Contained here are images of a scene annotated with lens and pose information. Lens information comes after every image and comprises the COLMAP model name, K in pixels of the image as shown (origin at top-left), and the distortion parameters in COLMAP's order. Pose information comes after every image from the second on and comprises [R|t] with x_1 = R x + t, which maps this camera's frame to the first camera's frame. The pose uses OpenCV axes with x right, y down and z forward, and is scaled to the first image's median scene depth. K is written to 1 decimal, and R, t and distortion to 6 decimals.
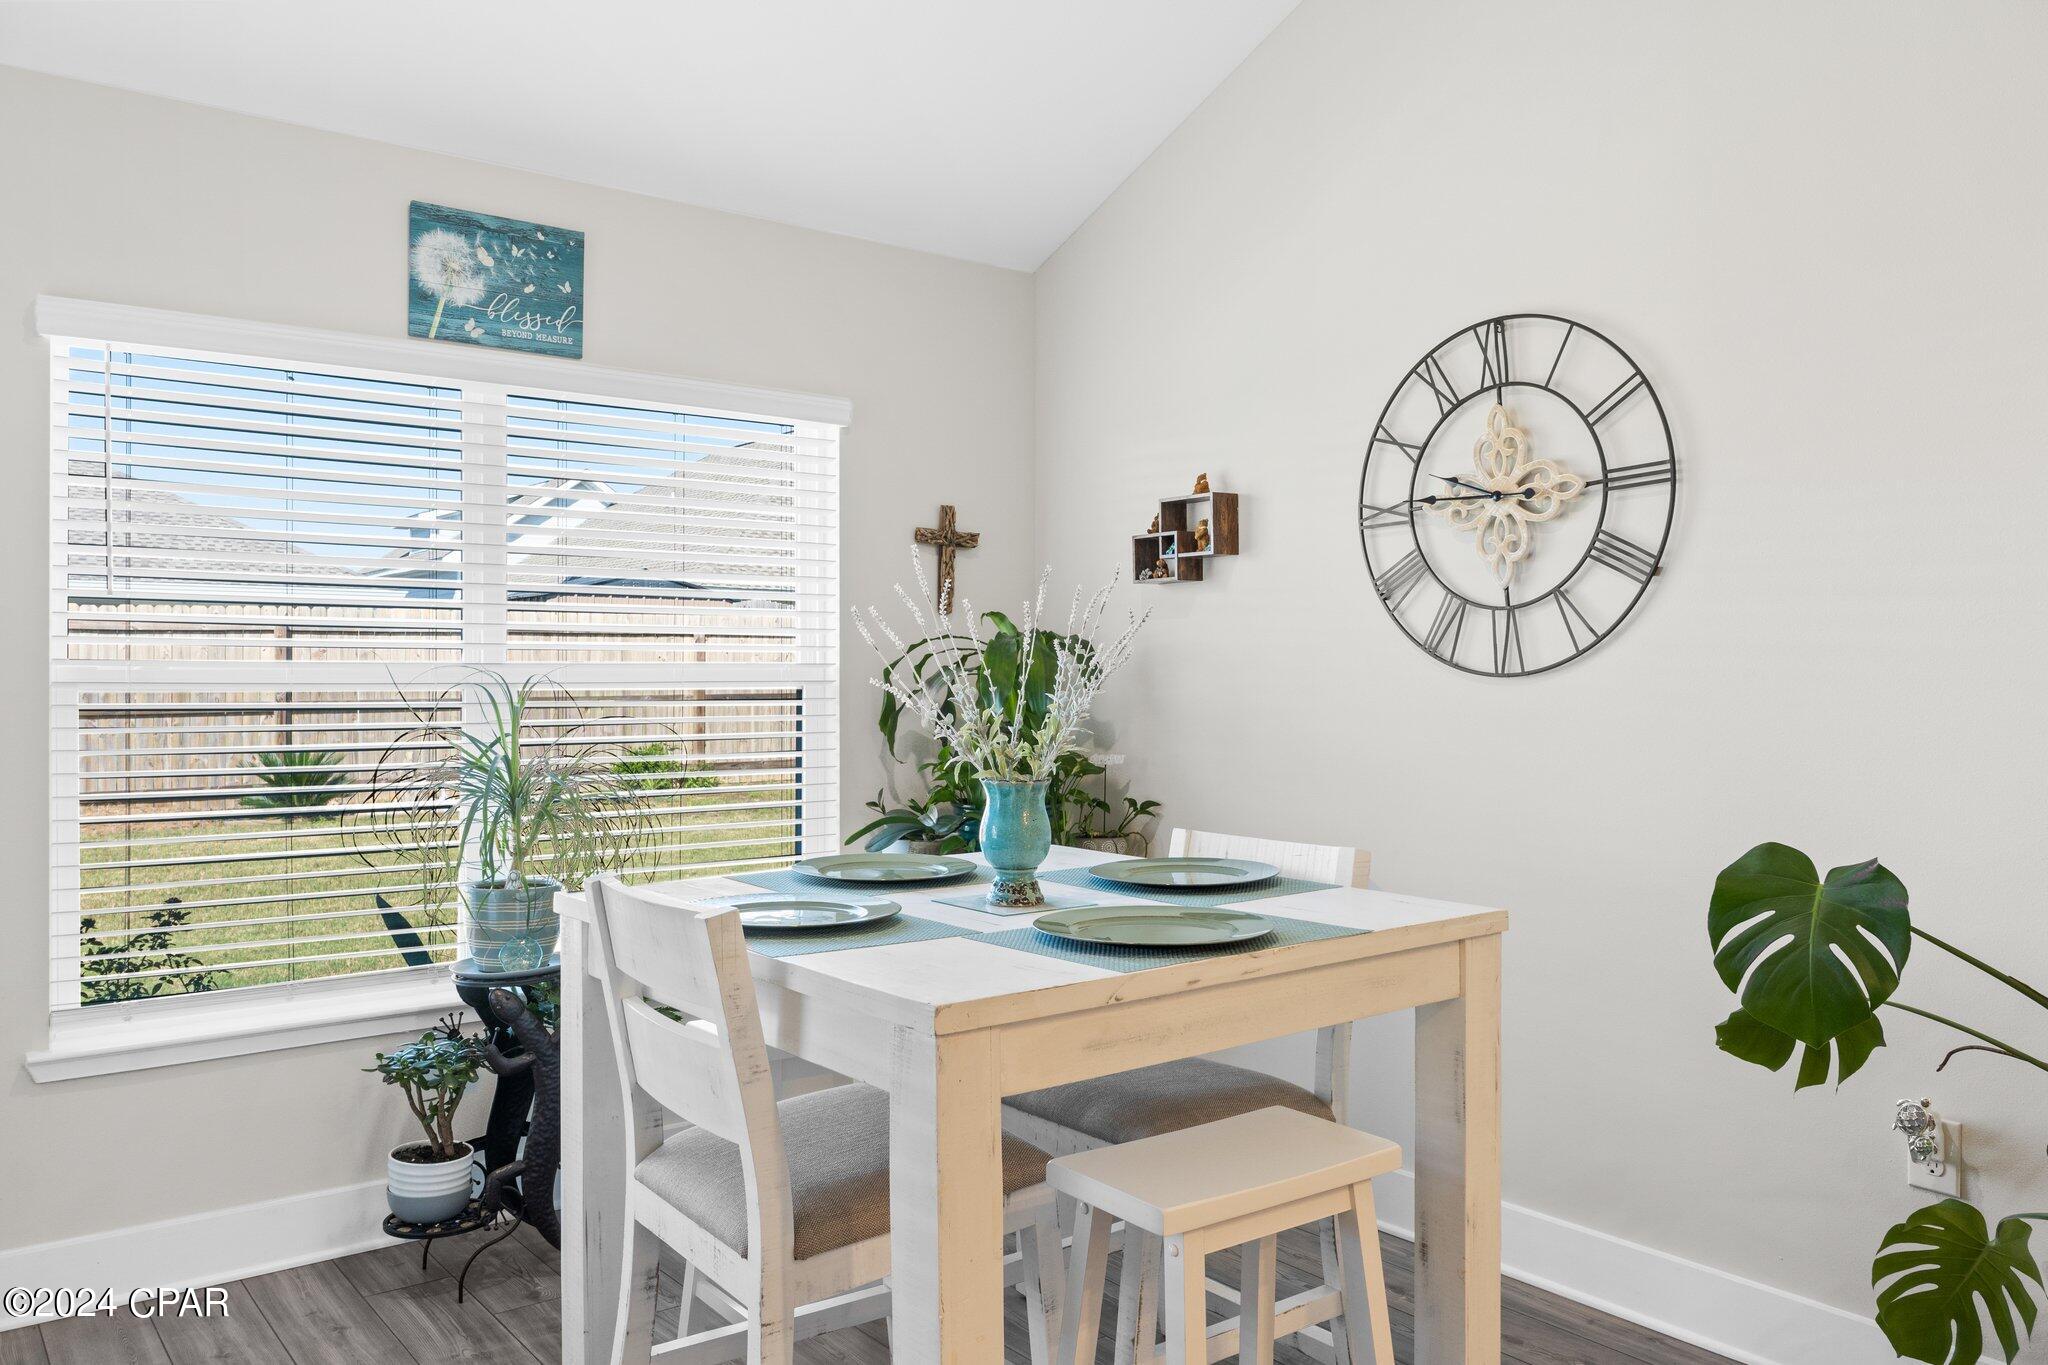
lens RADIAL K [[1509.2, 0, 1024.0], [0, 1509.2, 682.5], [0, 0, 1]] dist [0.006989, -0.000543]
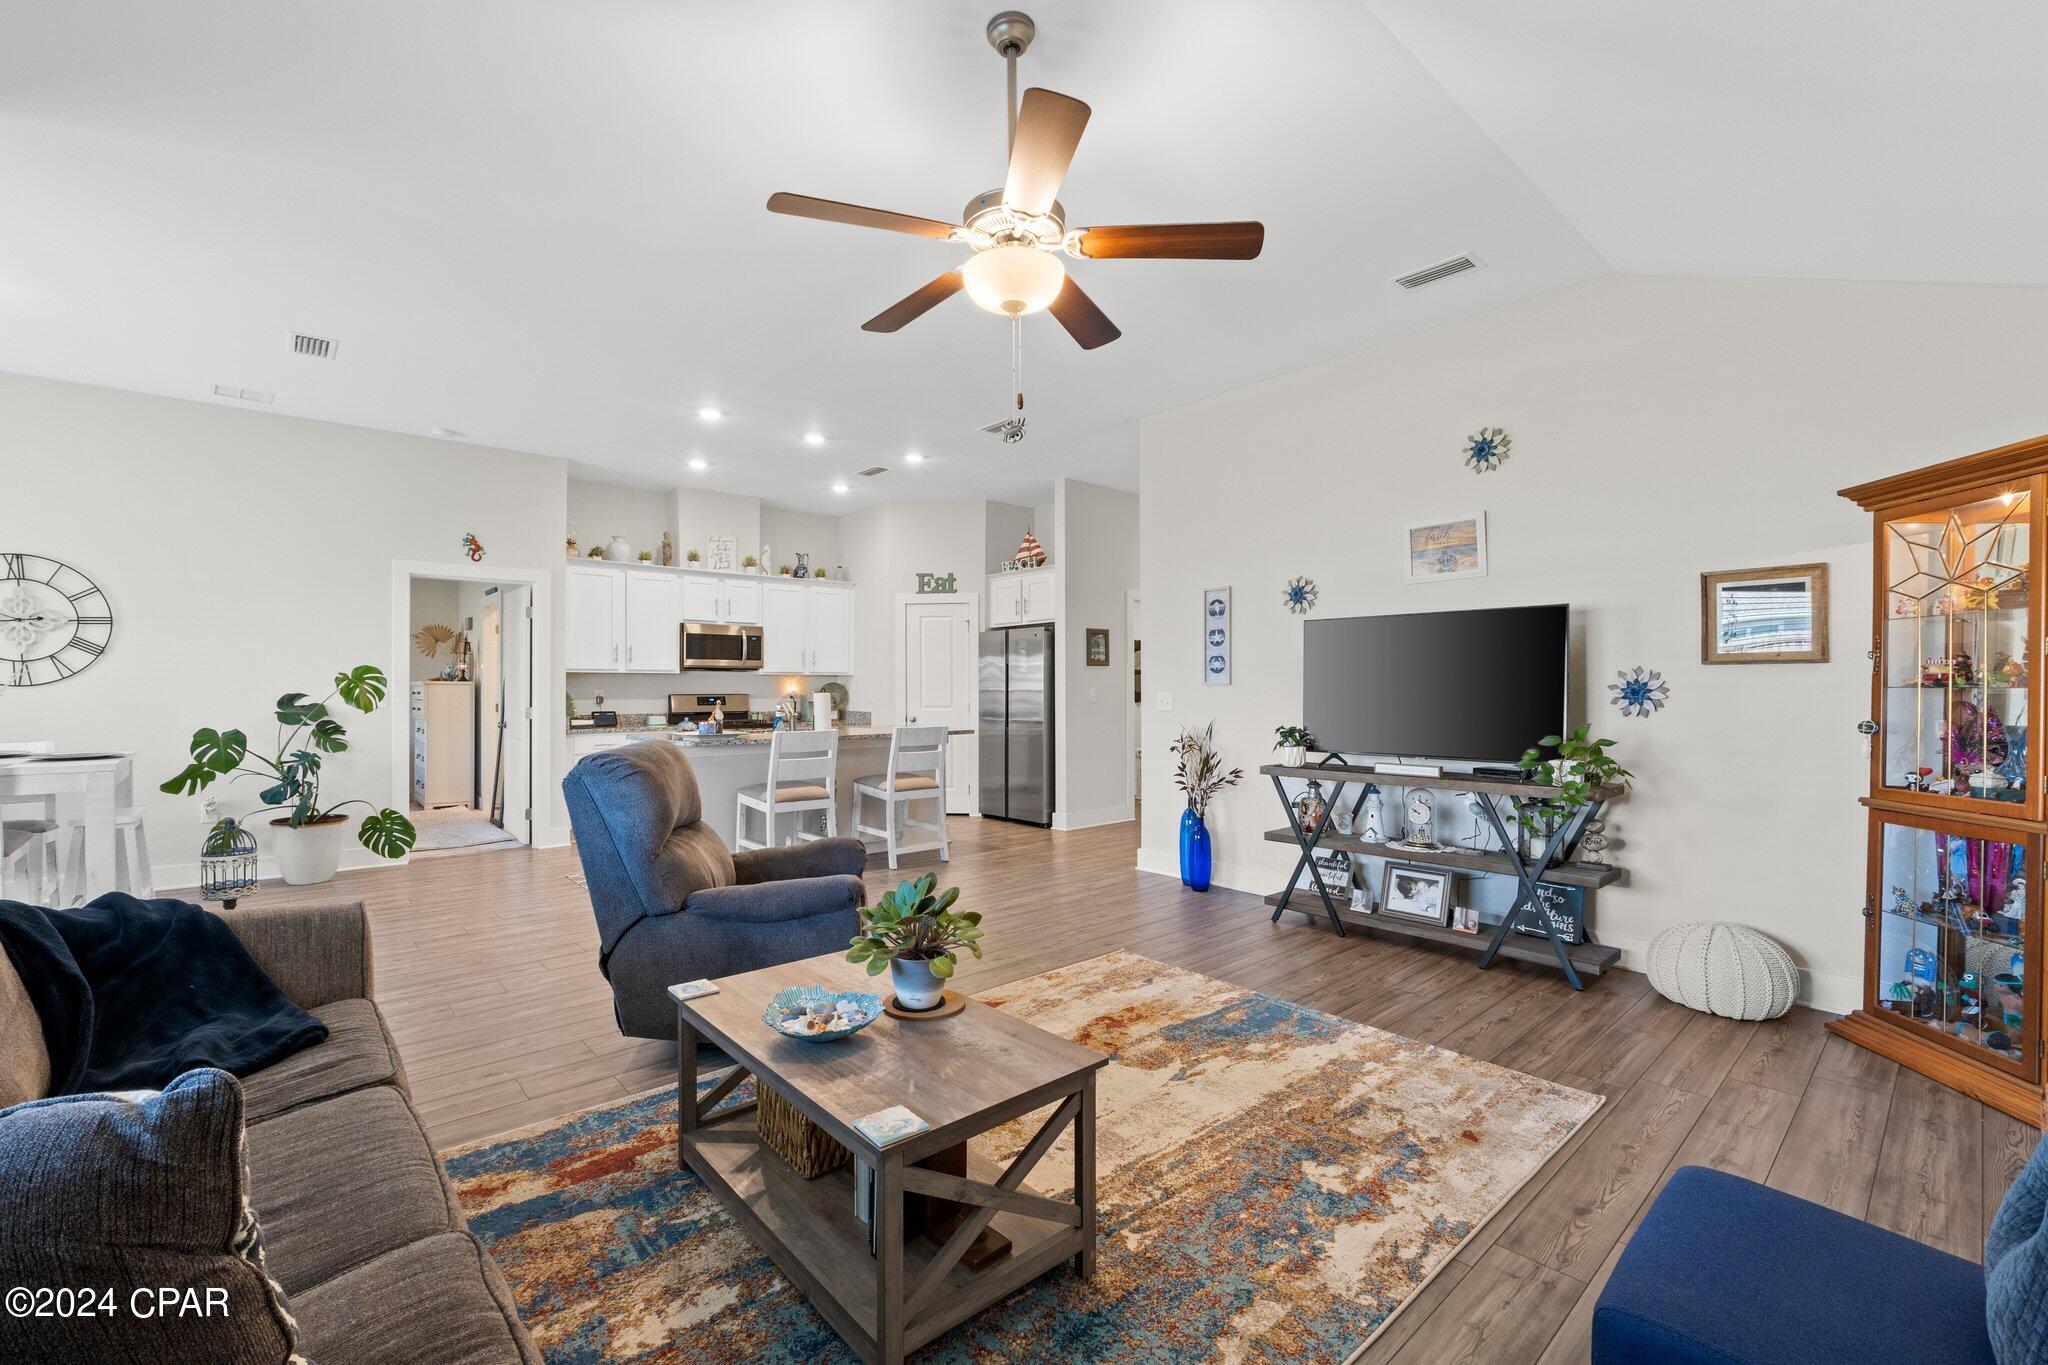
lens RADIAL K [[858.1, 0, 968.8], [0, 858.1, 679.3], [0, 0, 1]] dist [-0.003548, 0.000288]
pose [[-0.027576, 0.009303, 0.999576, -1.241899], [0.004523, 0.999948, -0.009182, 0.005238], [-0.999609, 0.004268, -0.027616, -0.650272]]
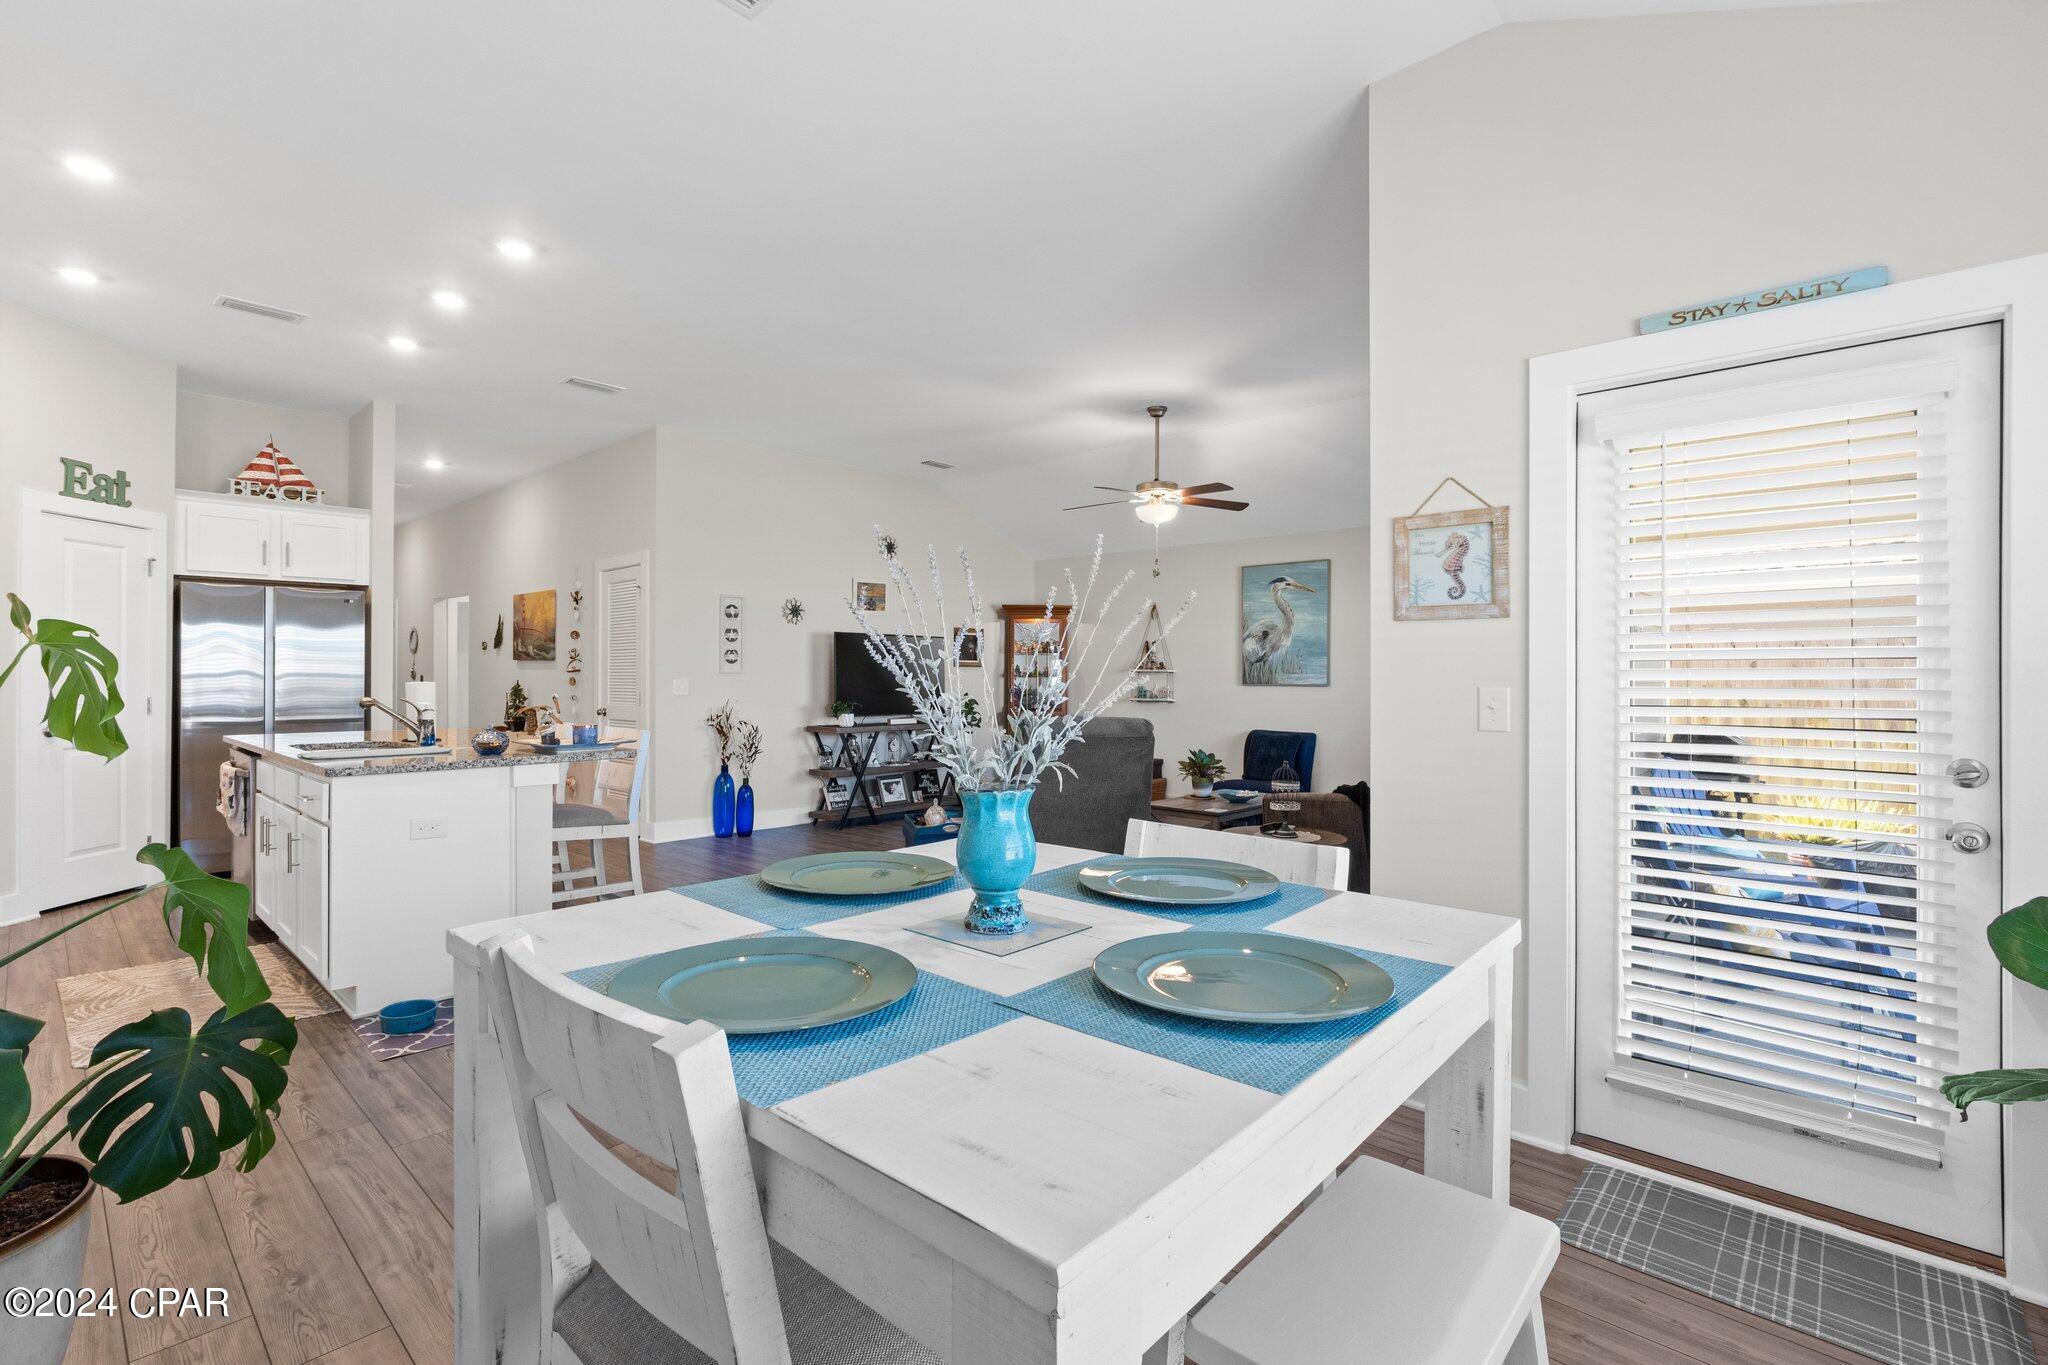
lens RADIAL K [[929.8, 0, 1015.0], [0, 929.8, 678.2], [0, 0, 1]] dist [-0.002974, -0.000592]
pose [[-0.989113, -0.007213, -0.146980, 0.041729], [-0.008354, 0.999940, 0.007152, -0.006191], [0.146920, 0.008302, -0.989114, 1.132866]]
